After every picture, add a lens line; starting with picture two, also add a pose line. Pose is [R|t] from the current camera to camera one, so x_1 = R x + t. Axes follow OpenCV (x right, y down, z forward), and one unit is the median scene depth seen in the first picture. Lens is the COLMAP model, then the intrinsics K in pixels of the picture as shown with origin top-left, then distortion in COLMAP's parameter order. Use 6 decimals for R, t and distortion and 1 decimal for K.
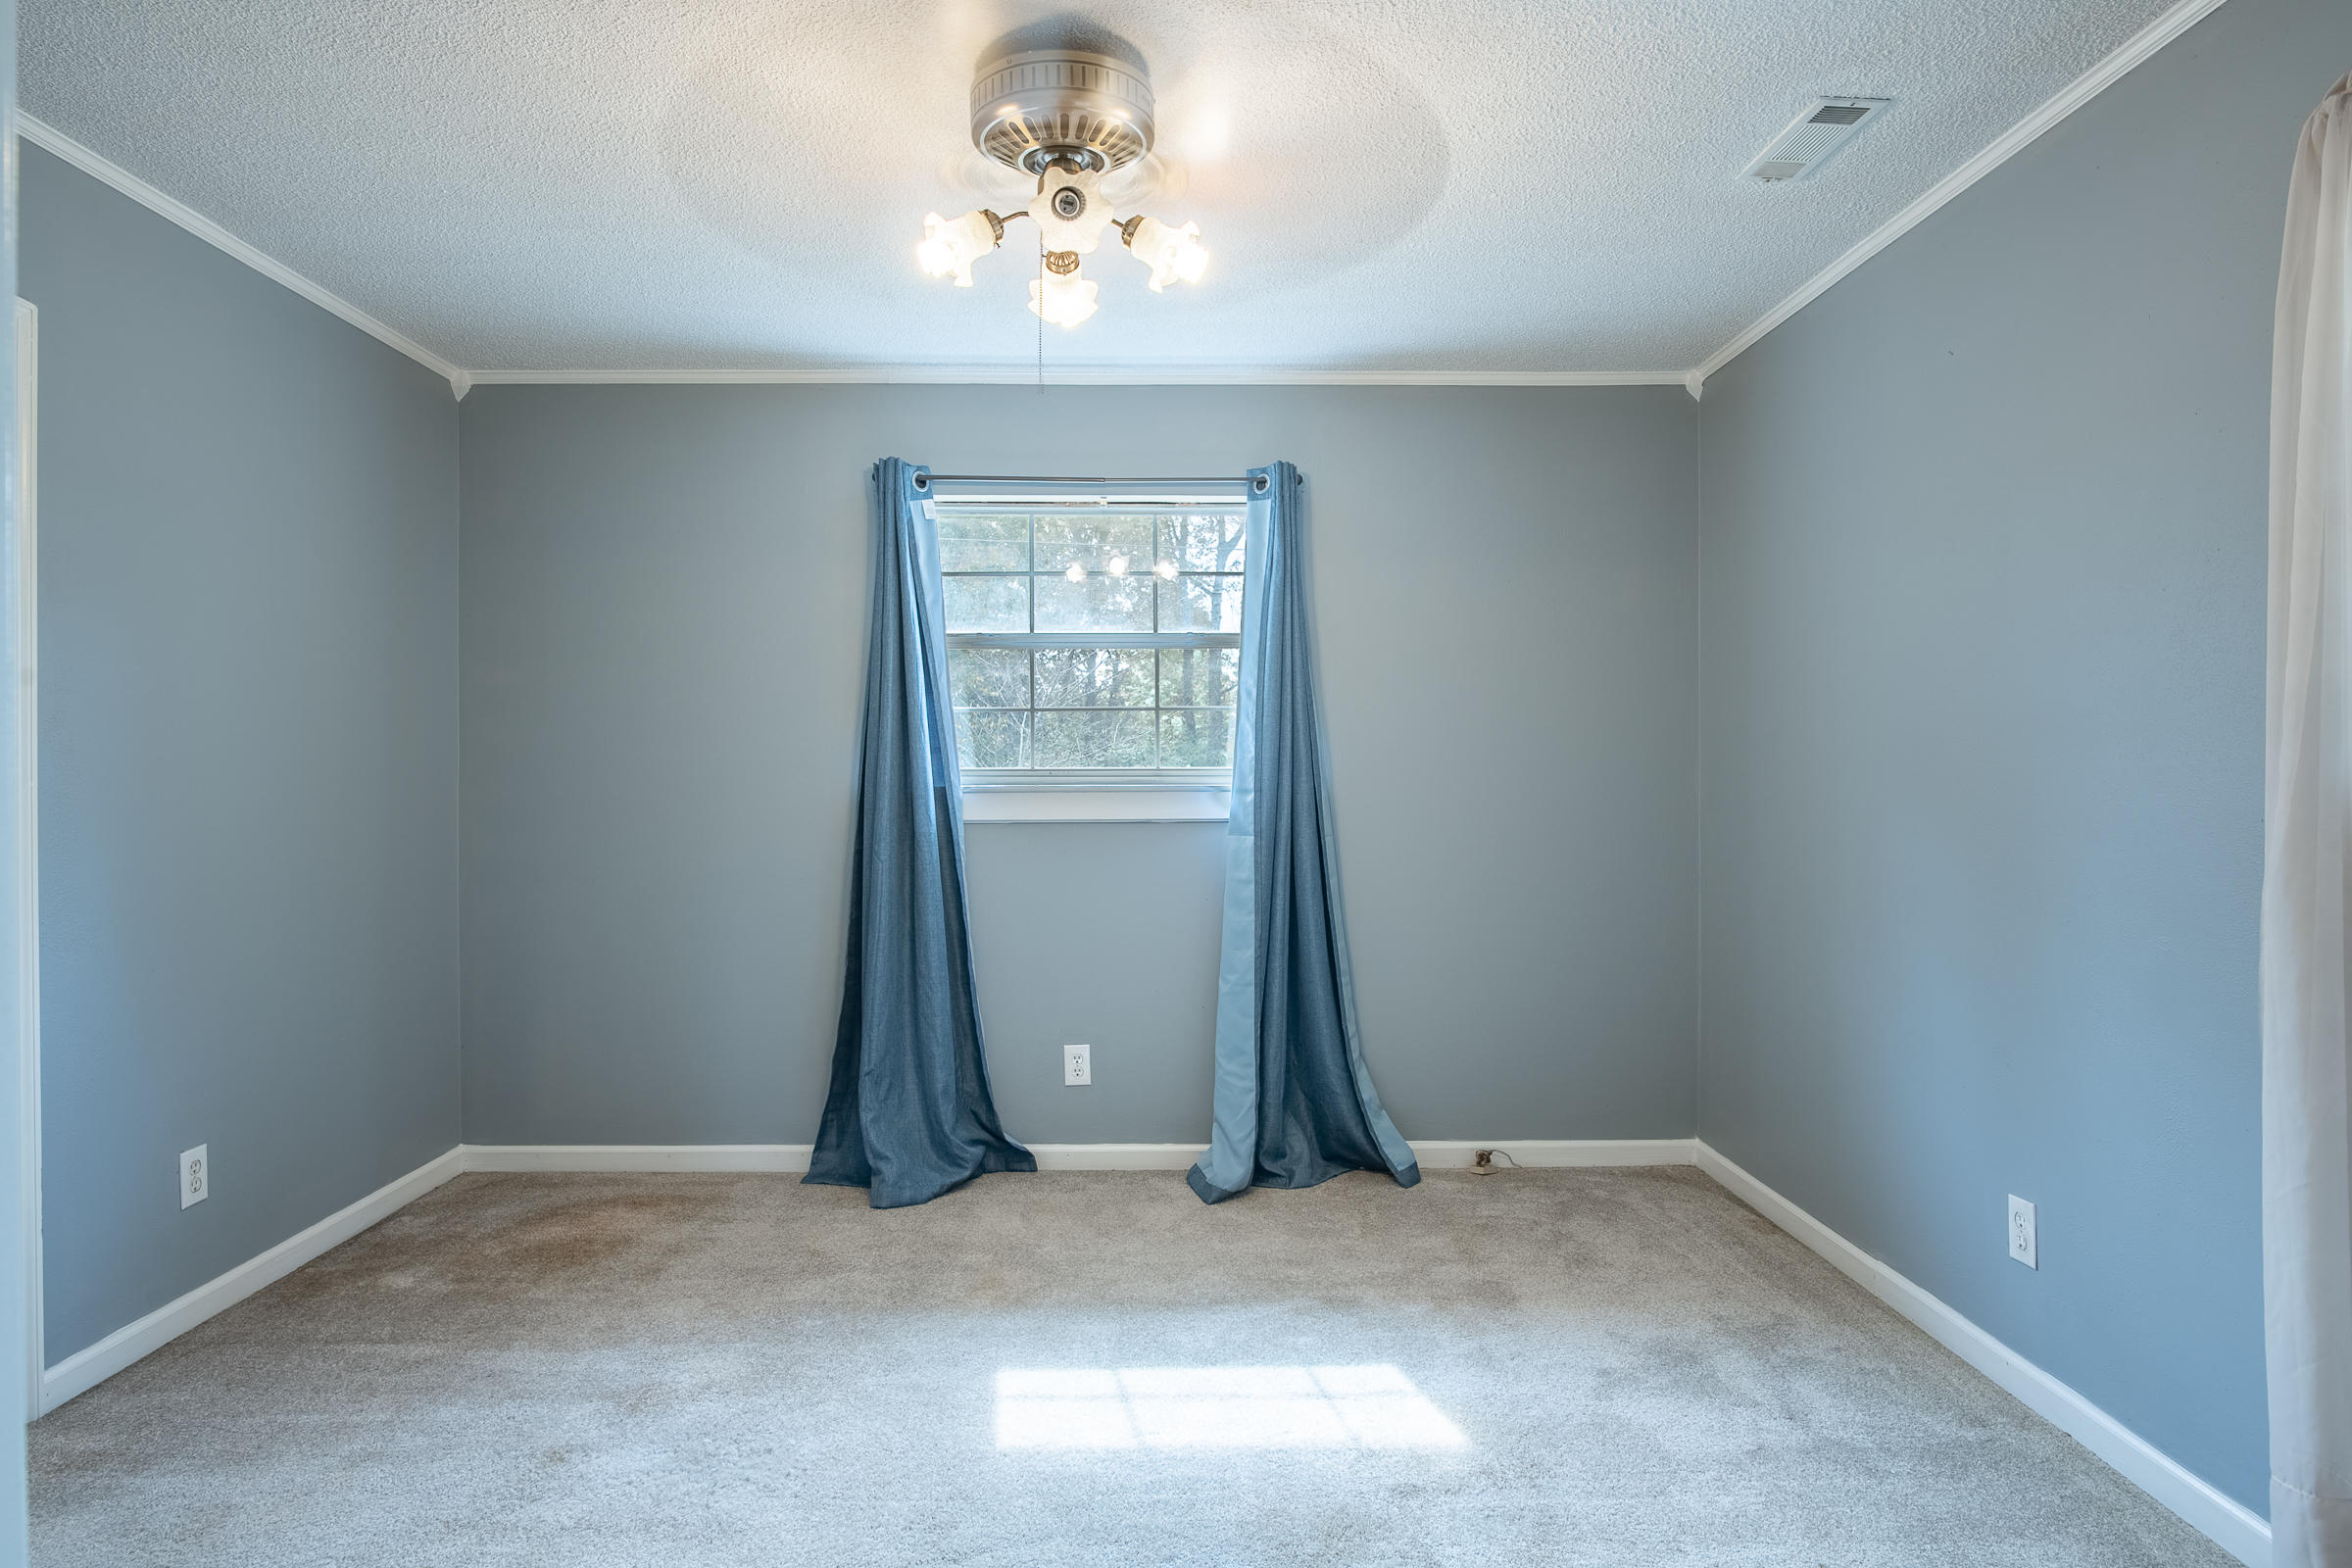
lens RADIAL K [[1371.6, 0, 1292.3], [0, 1371.6, 777.4], [0, 0, 1]] dist [-0.037426, 0.014604]
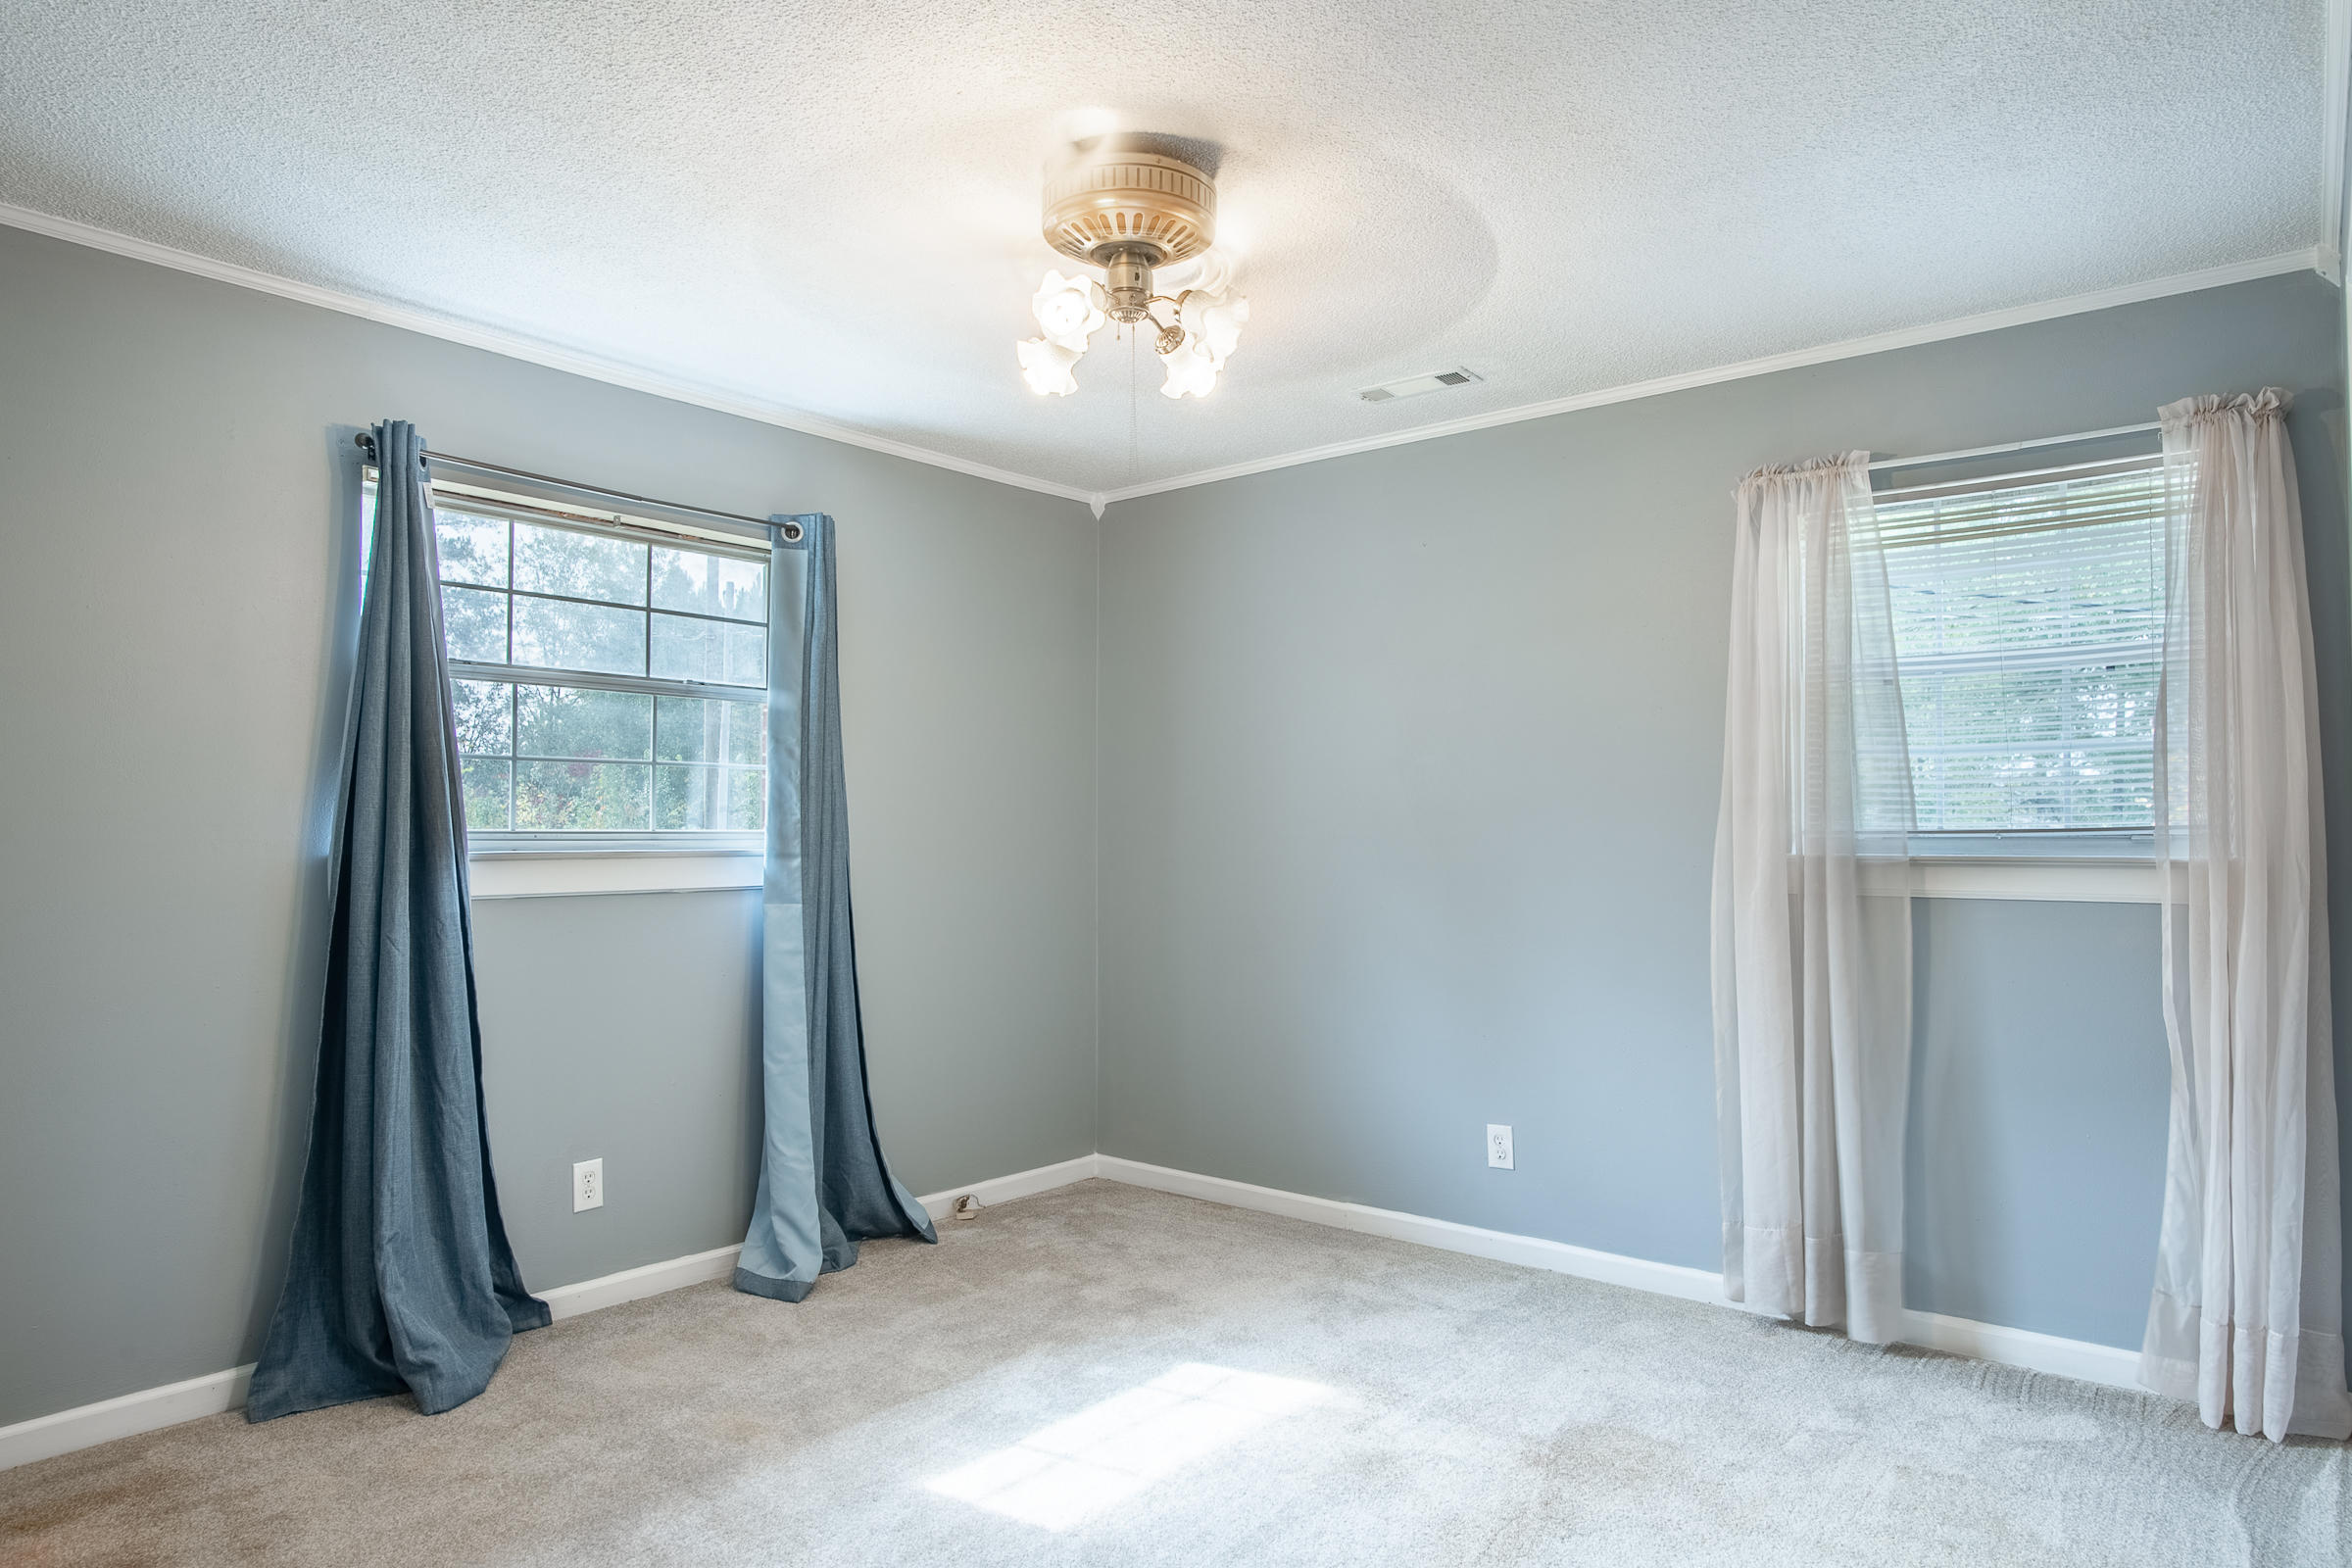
lens RADIAL K [[1371.6, 0, 1184.3], [0, 1371.6, 801.1], [0, 0, 1]] dist [-0.037426, 0.014604]
pose [[0.668298, 0.020467, 0.743612, -0.586234], [0.002865, 0.999543, -0.030086, 0.001553], [-0.743889, 0.022236, 0.667934, 0.183836]]
